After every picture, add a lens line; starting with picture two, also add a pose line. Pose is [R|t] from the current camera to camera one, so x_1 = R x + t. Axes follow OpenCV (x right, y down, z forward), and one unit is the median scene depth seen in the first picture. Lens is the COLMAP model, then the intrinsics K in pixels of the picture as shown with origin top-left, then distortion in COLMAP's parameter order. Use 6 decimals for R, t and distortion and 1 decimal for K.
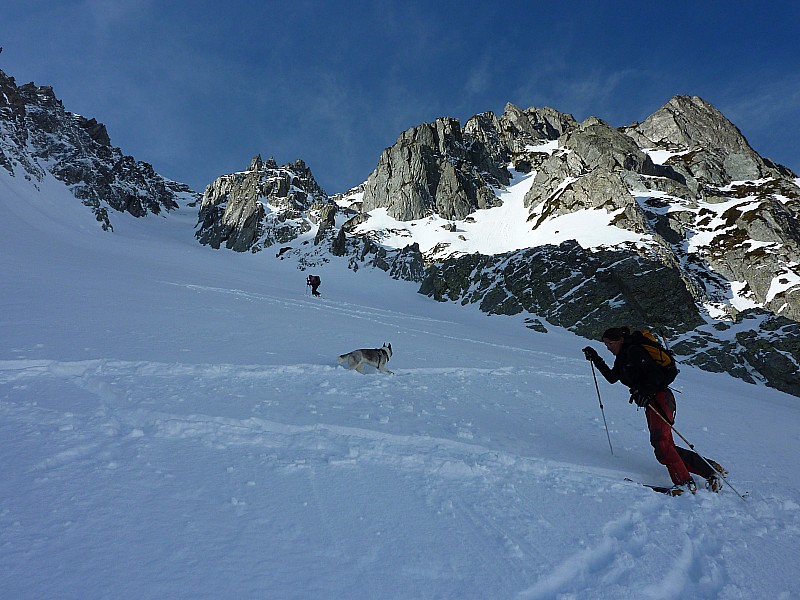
lens RADIAL K [[650.3, 0, 405.4], [0, 650.3, 300.6], [0, 0, 1]] dist [-0.004221, -0.005508]
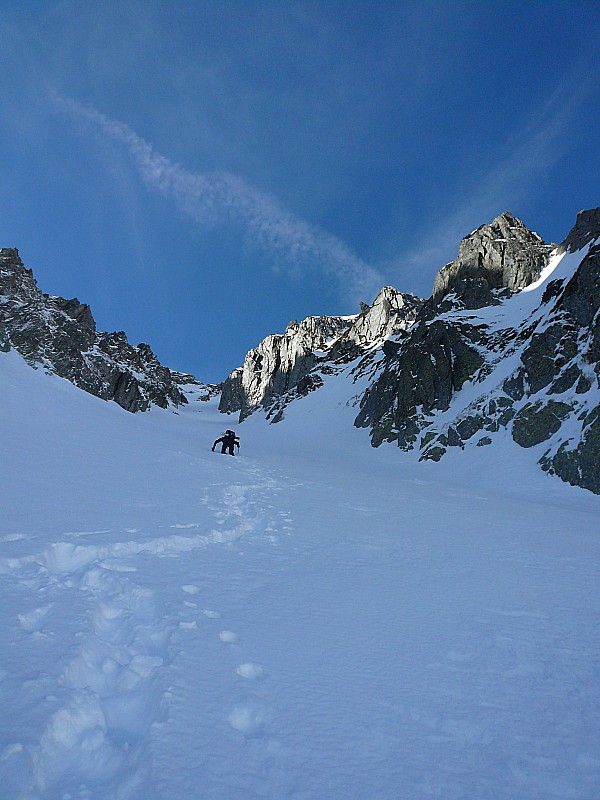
lens RADIAL K [[713.5, 0, 299.7], [0, 713.5, 400.2], [0, 0, 1]] dist [-0.073981, 0.026025]
pose [[0.985868, -0.072857, -0.150853, -0.206432], [0.050680, 0.987991, -0.145965, -0.052078], [0.159676, 0.136257, 0.977721, 0.492542]]
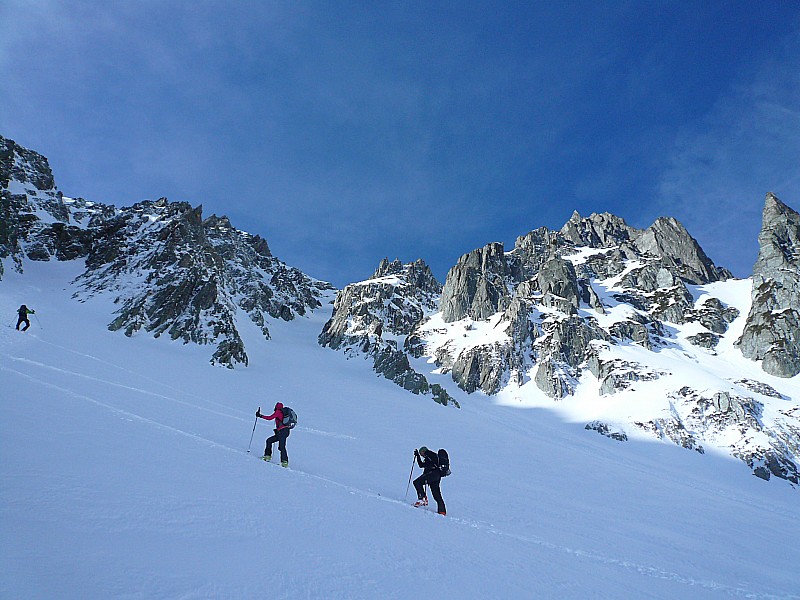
lens RADIAL K [[713.5, 0, 398.0], [0, 713.5, 299.3], [0, 0, 1]] dist [-0.073981, 0.026025]
pose [[0.968761, -0.048656, -0.243177, 0.202790], [0.019839, 0.992627, -0.119576, 0.014726], [0.247202, 0.111017, 0.962583, -0.444634]]
